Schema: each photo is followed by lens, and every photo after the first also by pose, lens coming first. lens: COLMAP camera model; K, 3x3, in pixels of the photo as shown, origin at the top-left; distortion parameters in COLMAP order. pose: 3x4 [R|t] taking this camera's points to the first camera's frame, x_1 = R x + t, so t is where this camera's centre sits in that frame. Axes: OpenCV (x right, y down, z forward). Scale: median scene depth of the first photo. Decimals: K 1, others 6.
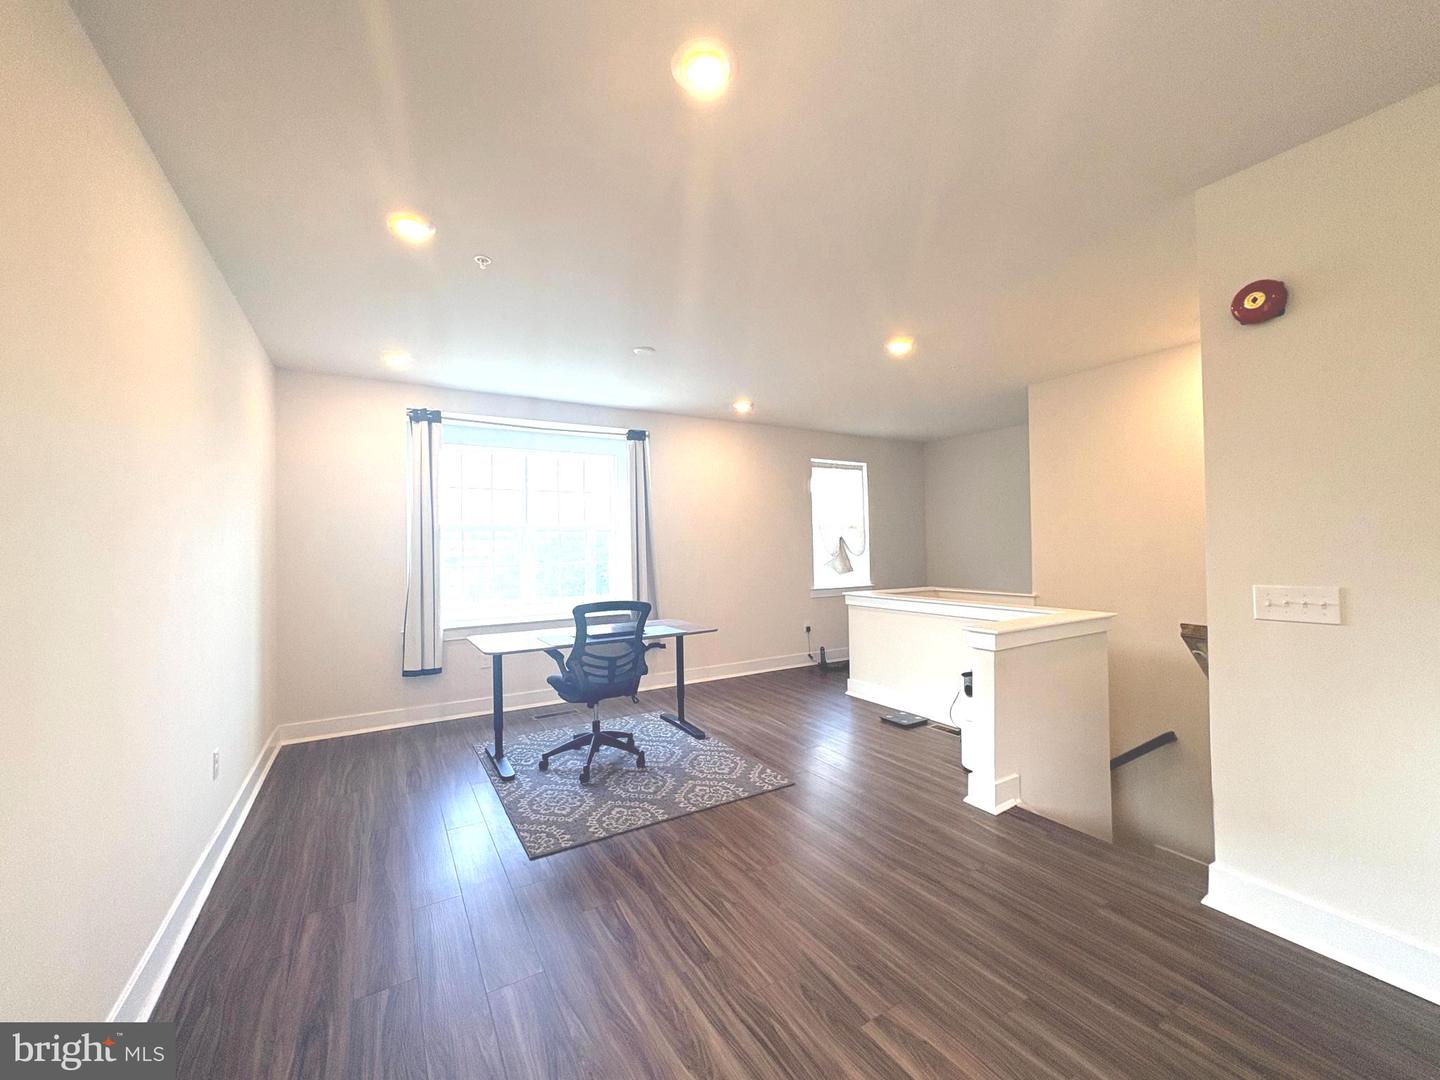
lens RADIAL K [[576.0, 0, 720.6], [0, 576.0, 540.1], [0, 0, 1]] dist [0.001614, 0.000144]
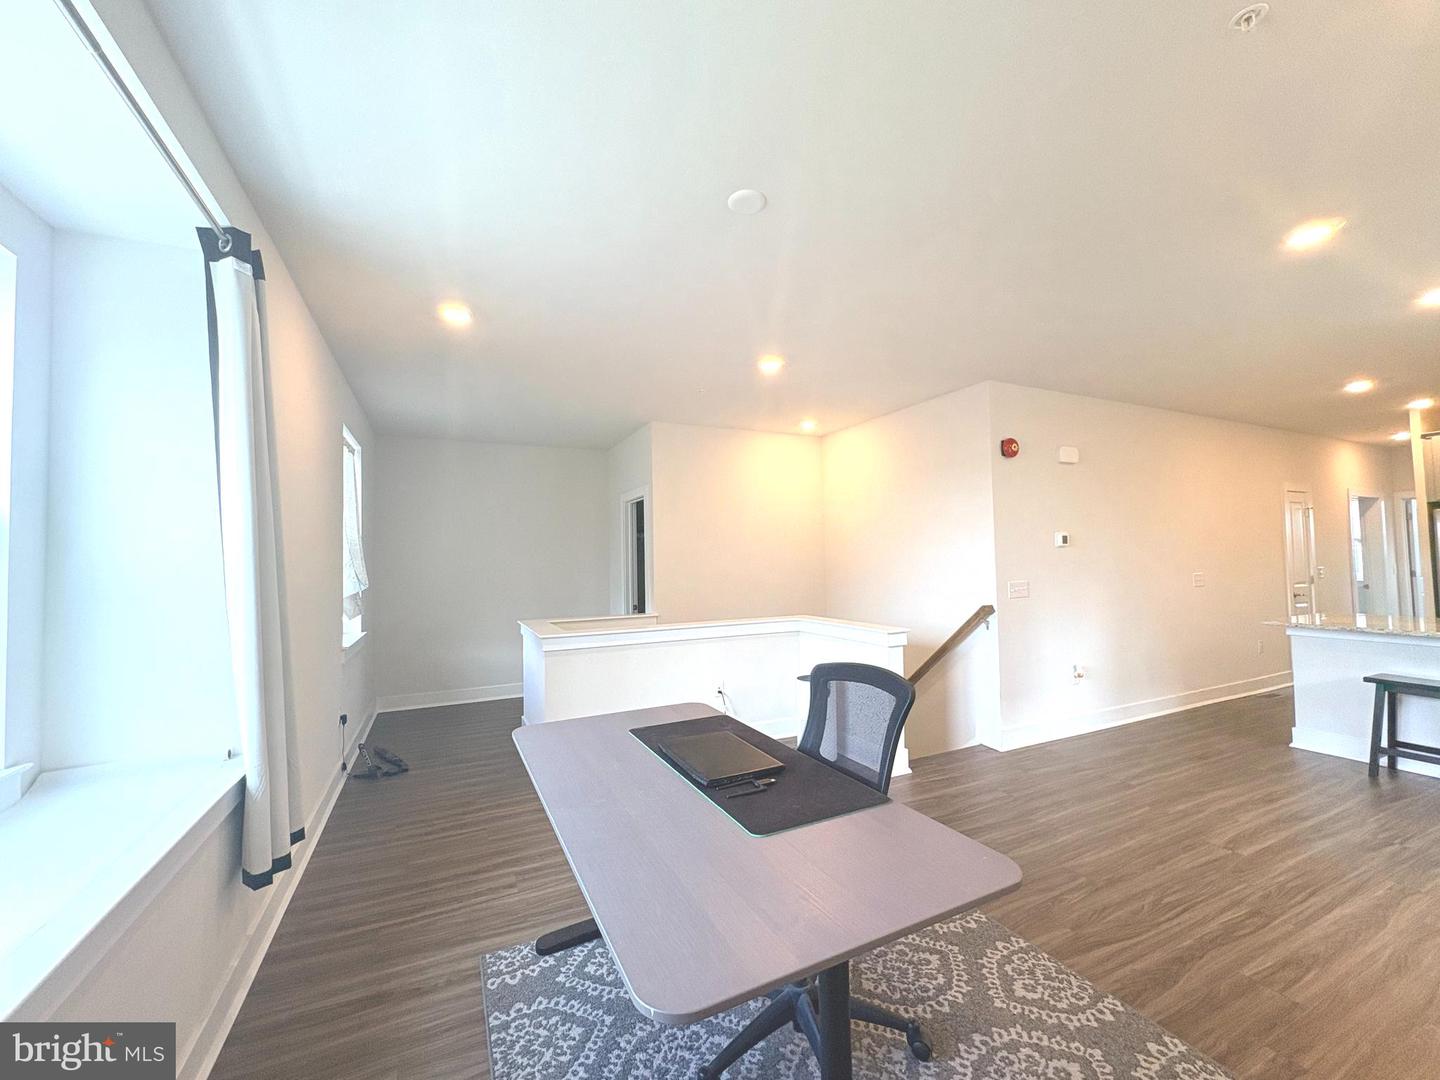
lens RADIAL K [[576.0, 0, 720.8], [0, 576.0, 542.4], [0, 0, 1]] dist [0.001614, 0.000144]
pose [[0.087268, 0.047555, 0.995049, -1.044156], [0.003032, 0.998843, -0.048002, 0.027693], [-0.996180, 0.007206, 0.087023, 1.575982]]
